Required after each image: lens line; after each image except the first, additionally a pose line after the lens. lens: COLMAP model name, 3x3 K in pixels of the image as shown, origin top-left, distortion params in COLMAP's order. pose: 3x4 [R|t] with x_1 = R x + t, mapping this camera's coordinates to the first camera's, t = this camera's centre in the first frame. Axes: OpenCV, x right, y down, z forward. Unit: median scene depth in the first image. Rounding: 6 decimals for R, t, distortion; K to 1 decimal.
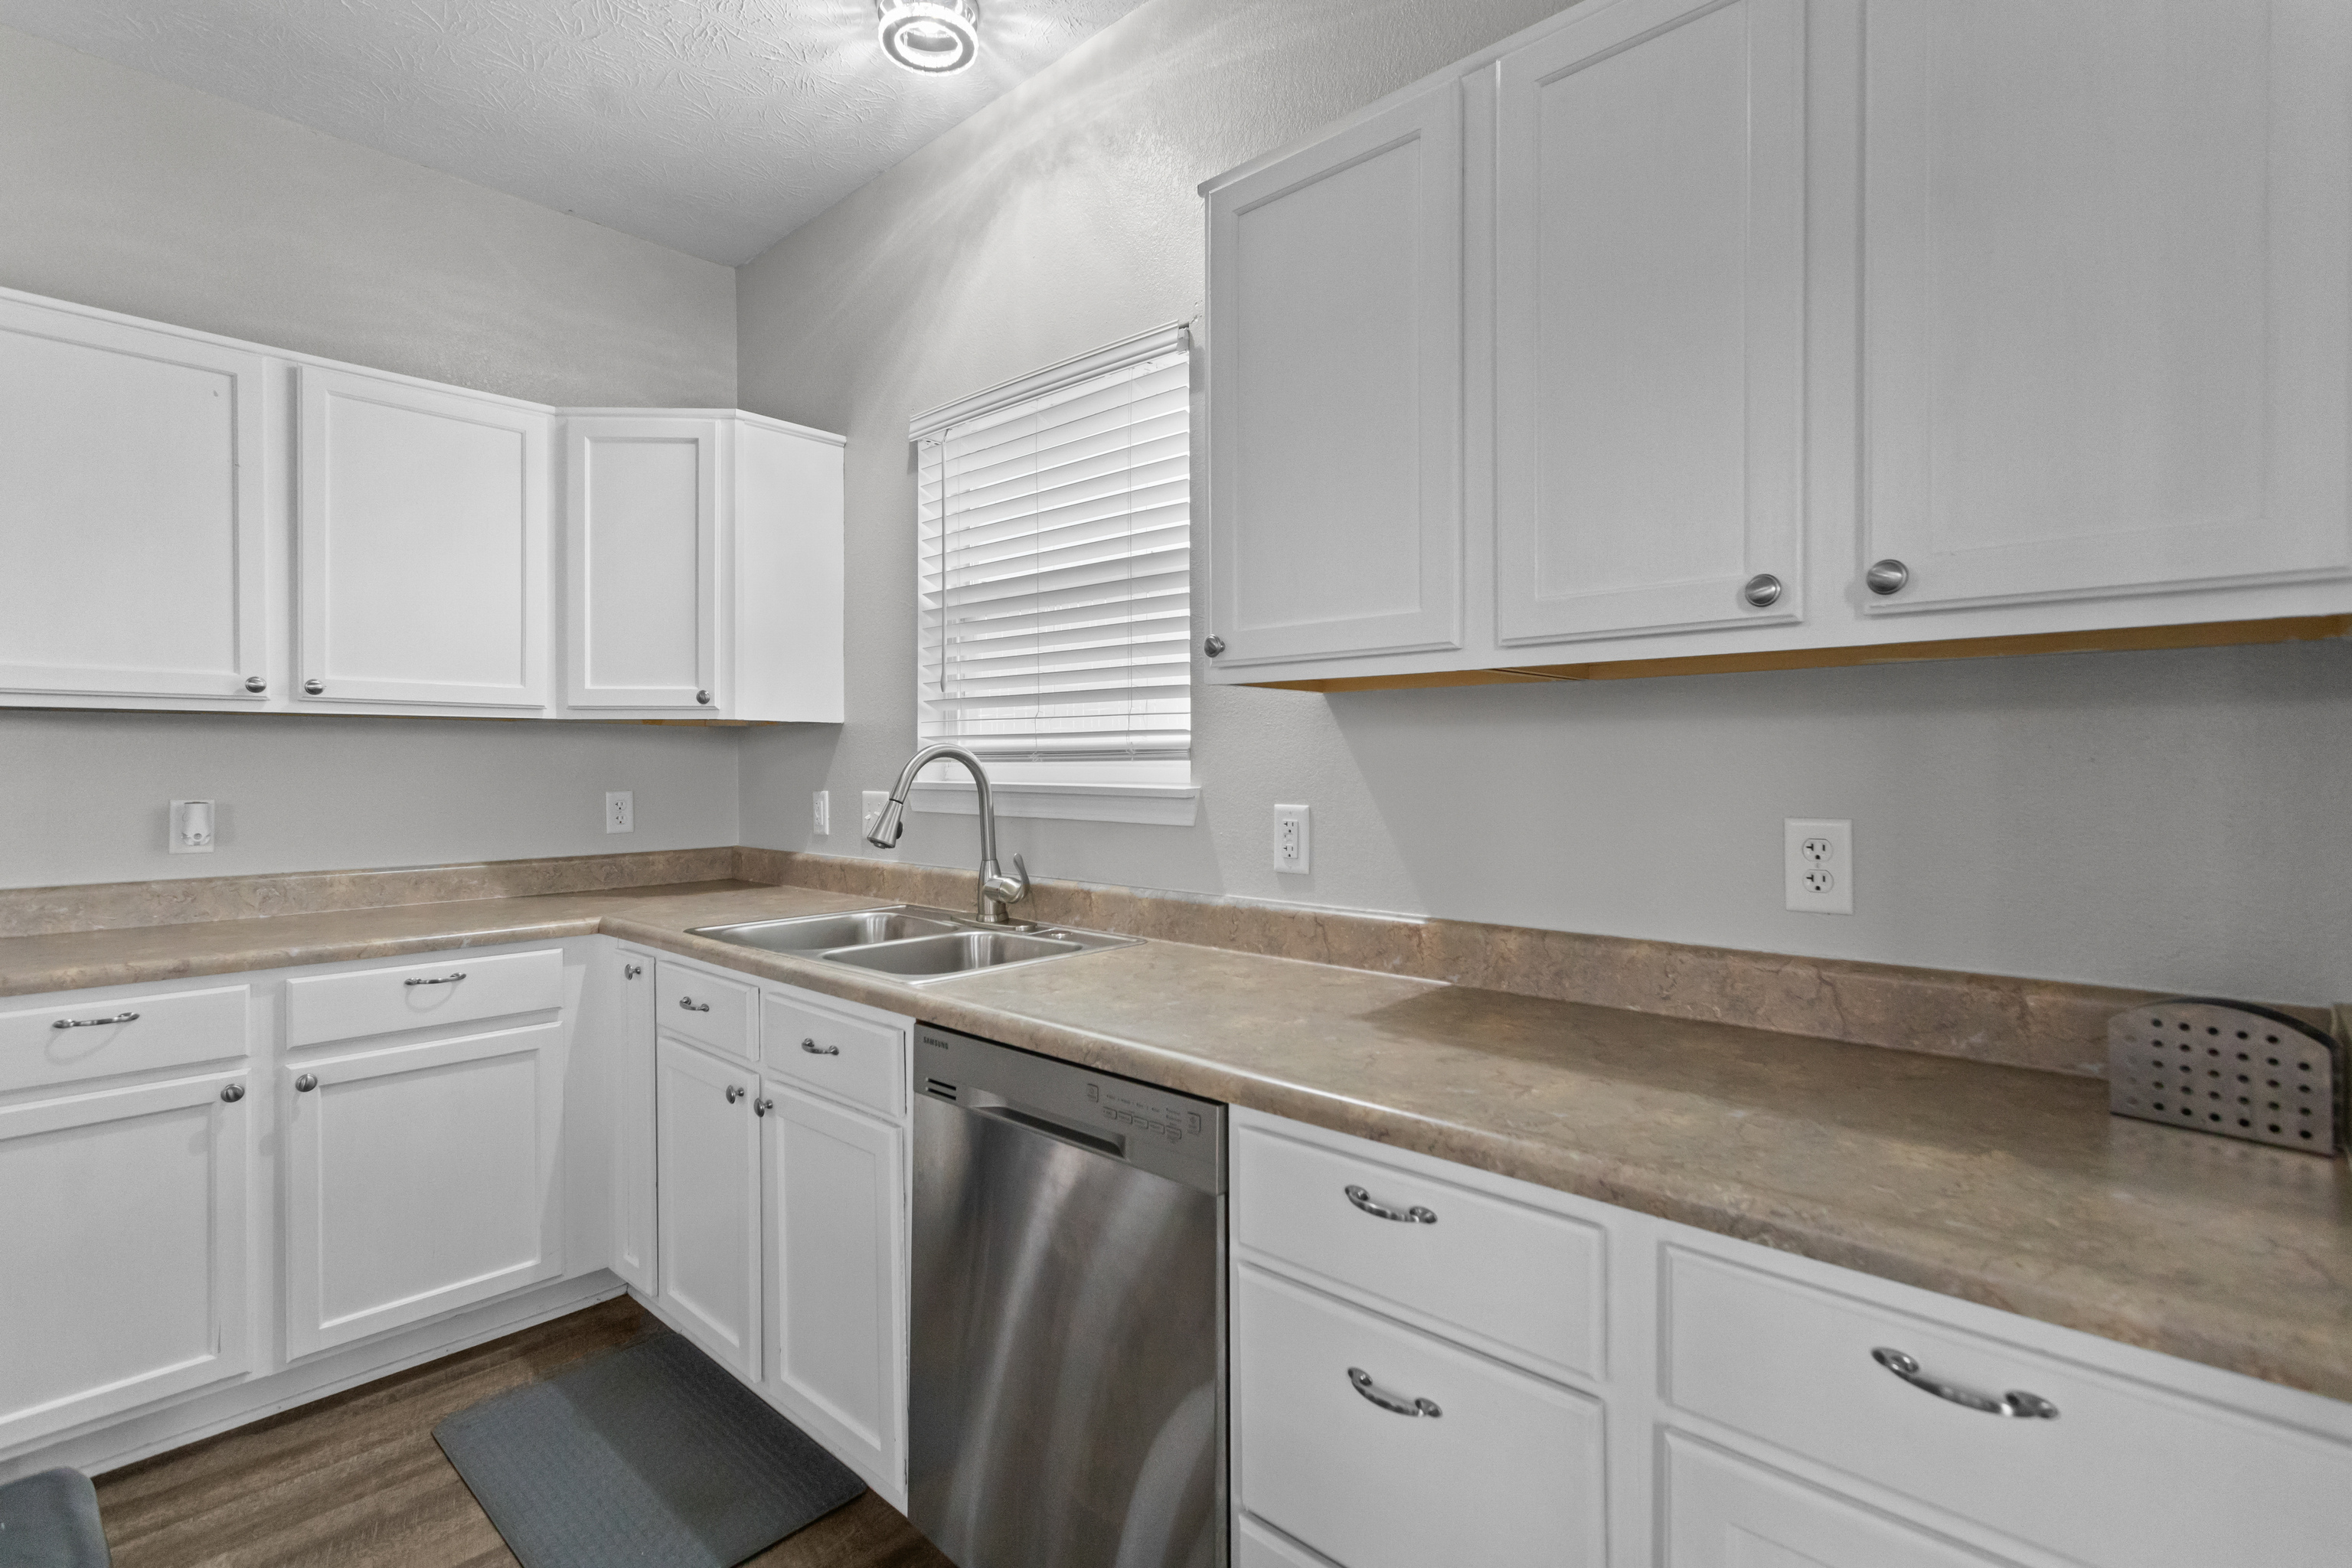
lens RADIAL K [[1127.3, 0, 1168.9], [0, 1127.3, 777.8], [0, 0, 1]] dist [0.005079, -0.000356]
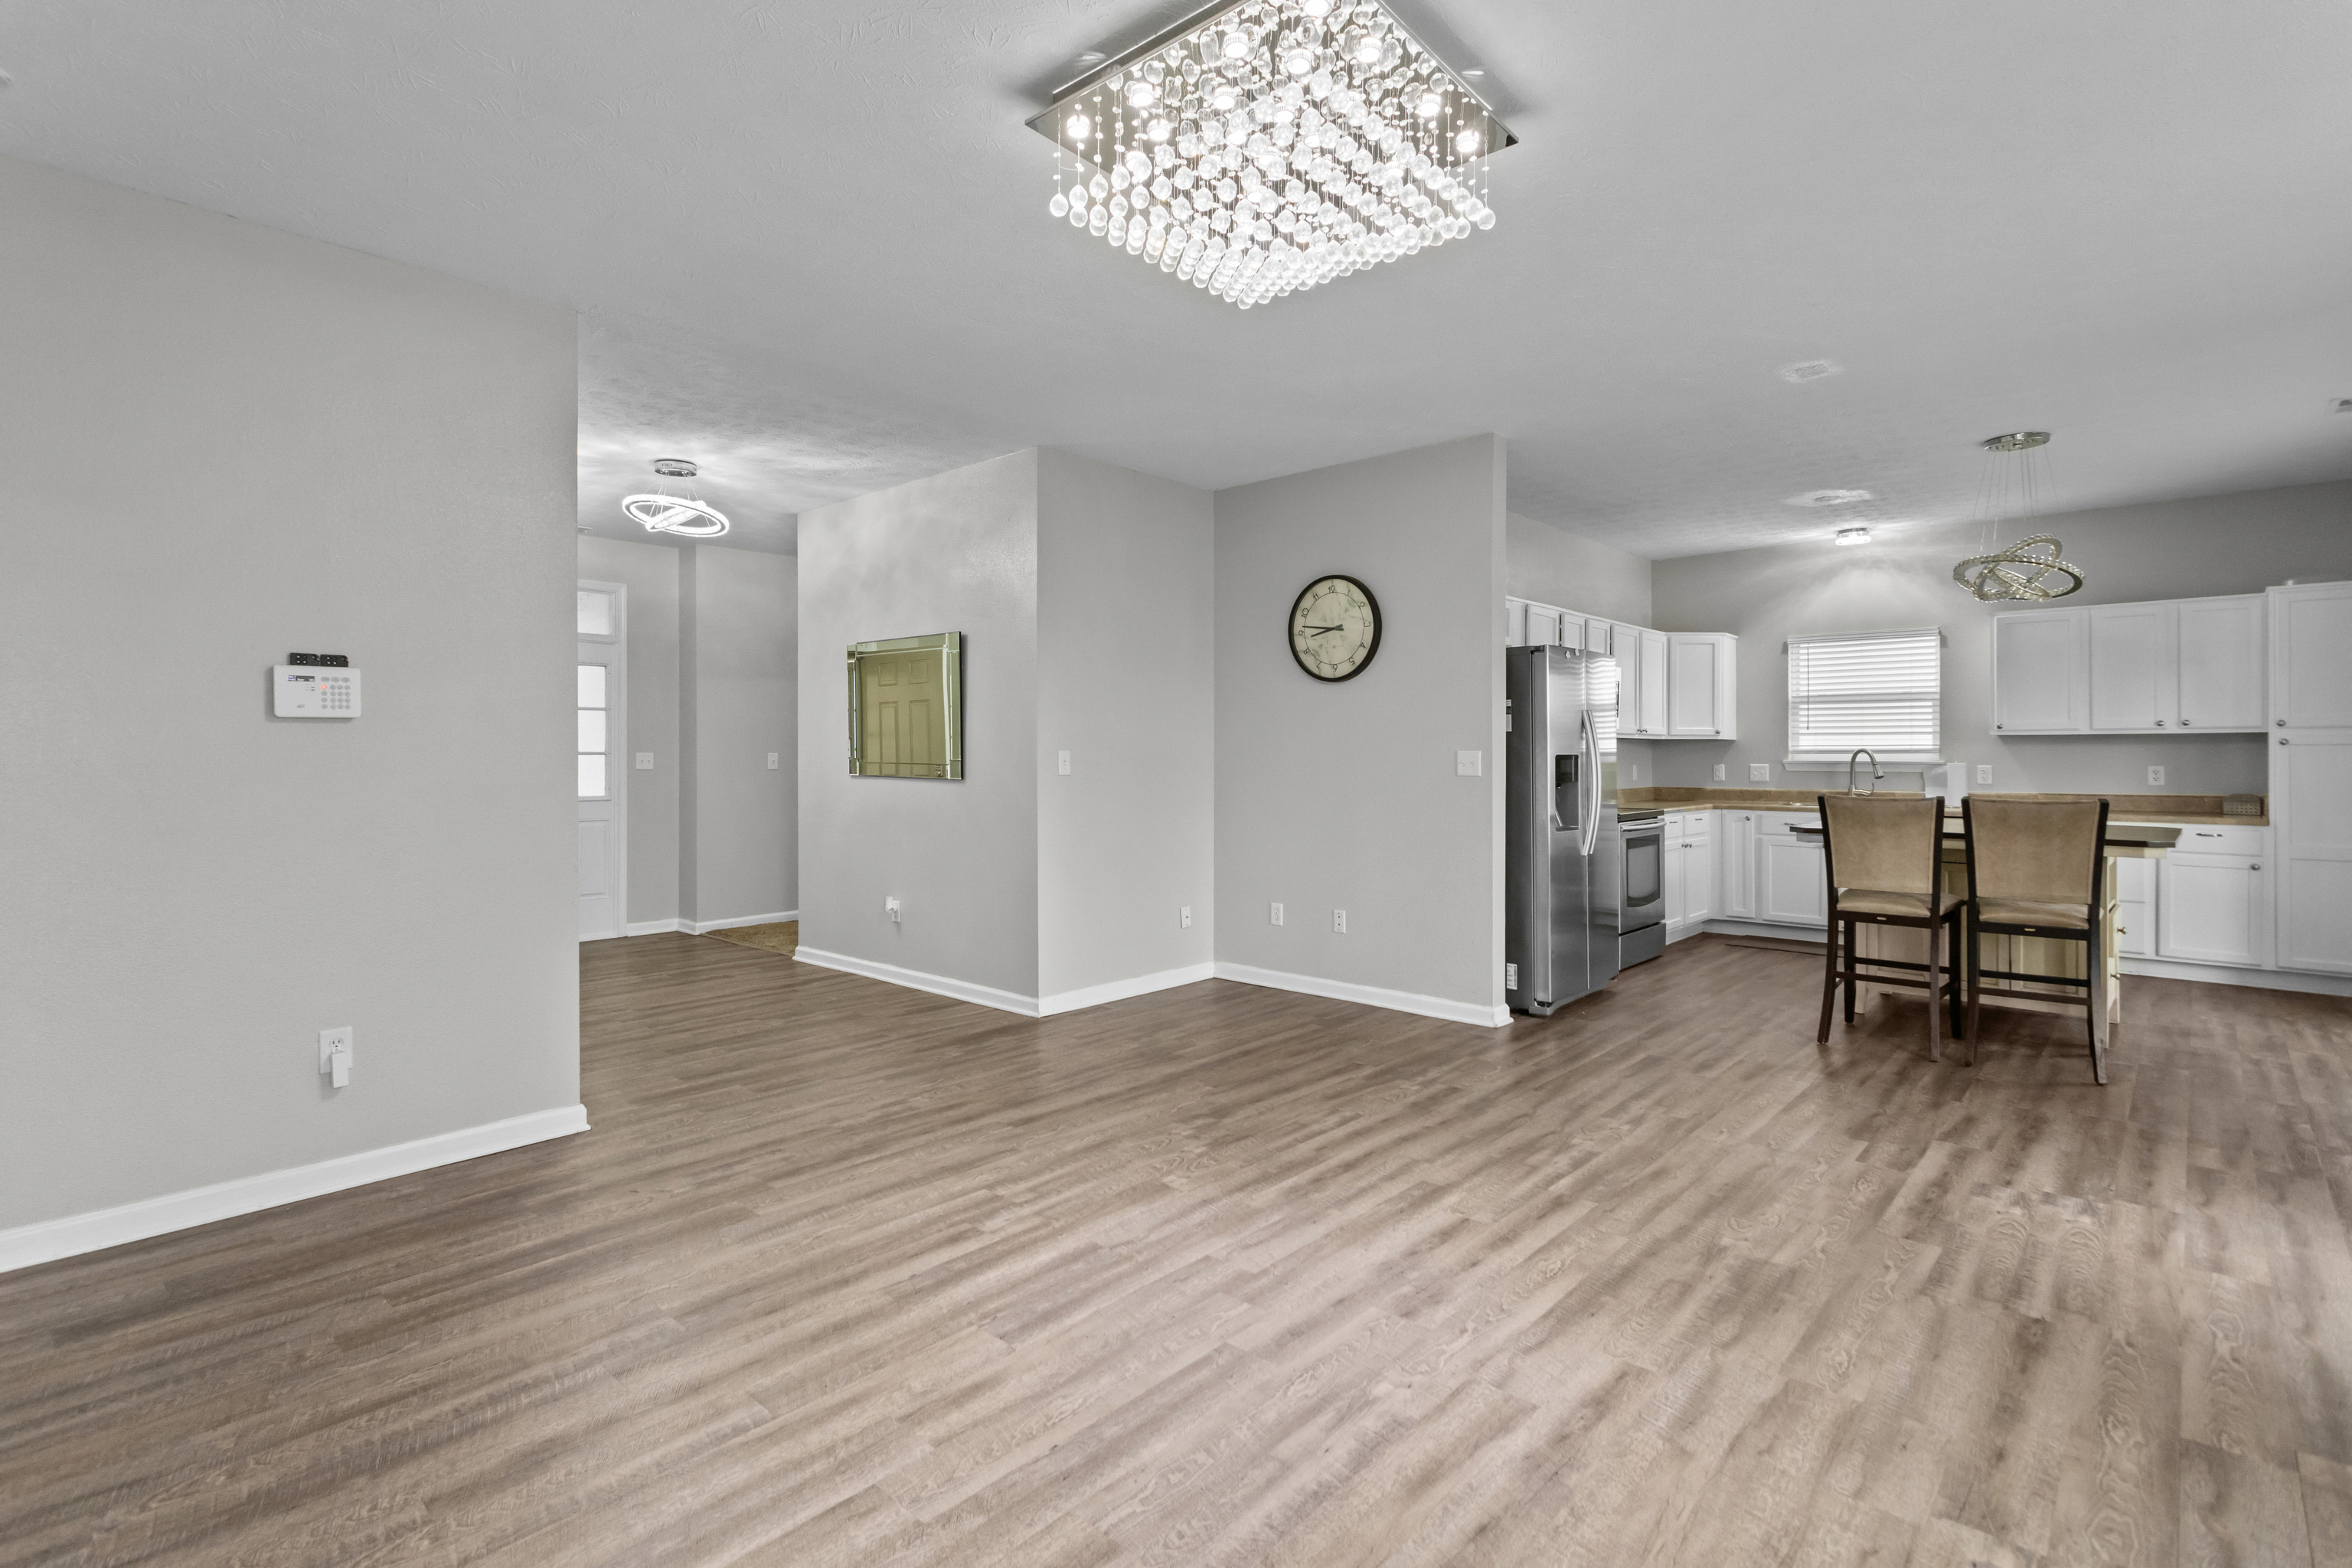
lens RADIAL K [[1127.3, 0, 1172.9], [0, 1127.3, 762.1], [0, 0, 1]] dist [0.005079, -0.000356]
pose [[0.999998, 0.001511, 0.000887, -2.101256], [-0.001504, 0.999967, -0.007966, 0.038237], [-0.000899, 0.007964, 0.999968, -2.212795]]
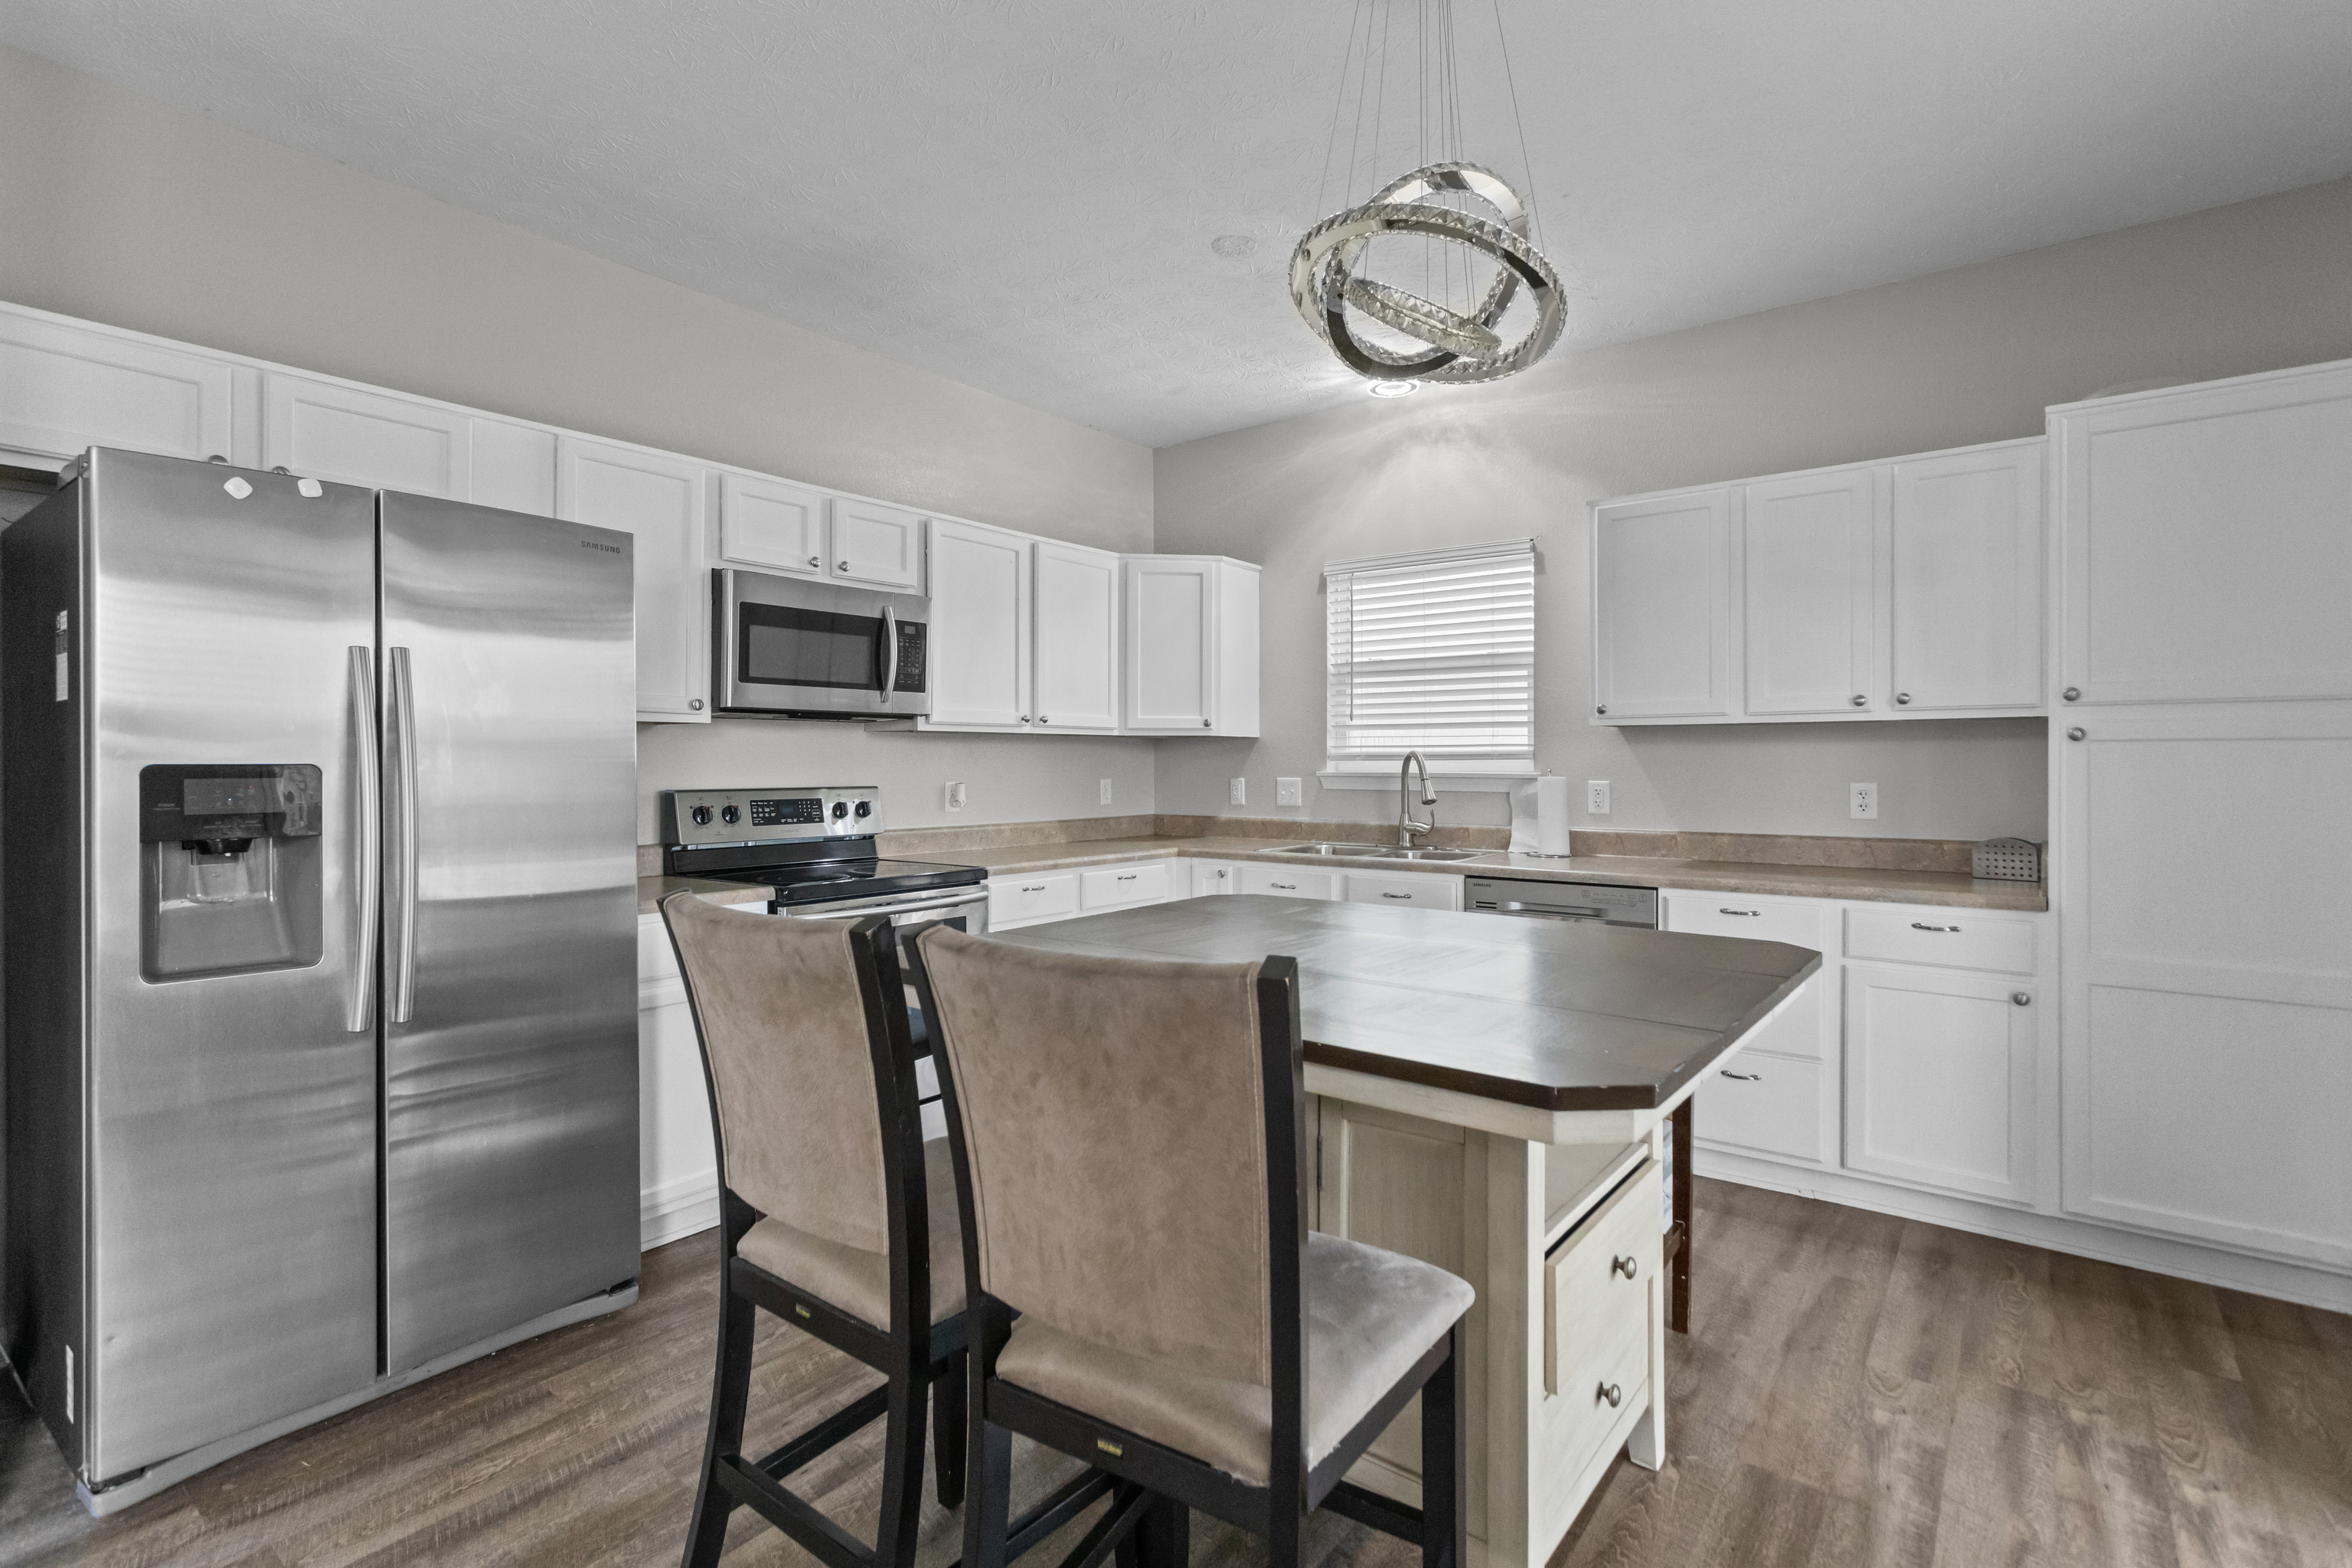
lens RADIAL K [[1127.3, 0, 1175.7], [0, 1127.3, 773.5], [0, 0, 1]] dist [0.005079, -0.000356]
pose [[0.996448, -0.000808, 0.084204, -0.696541], [0.001153, 0.999991, -0.004043, 0.014632], [-0.084200, 0.004126, 0.996440, -0.825385]]
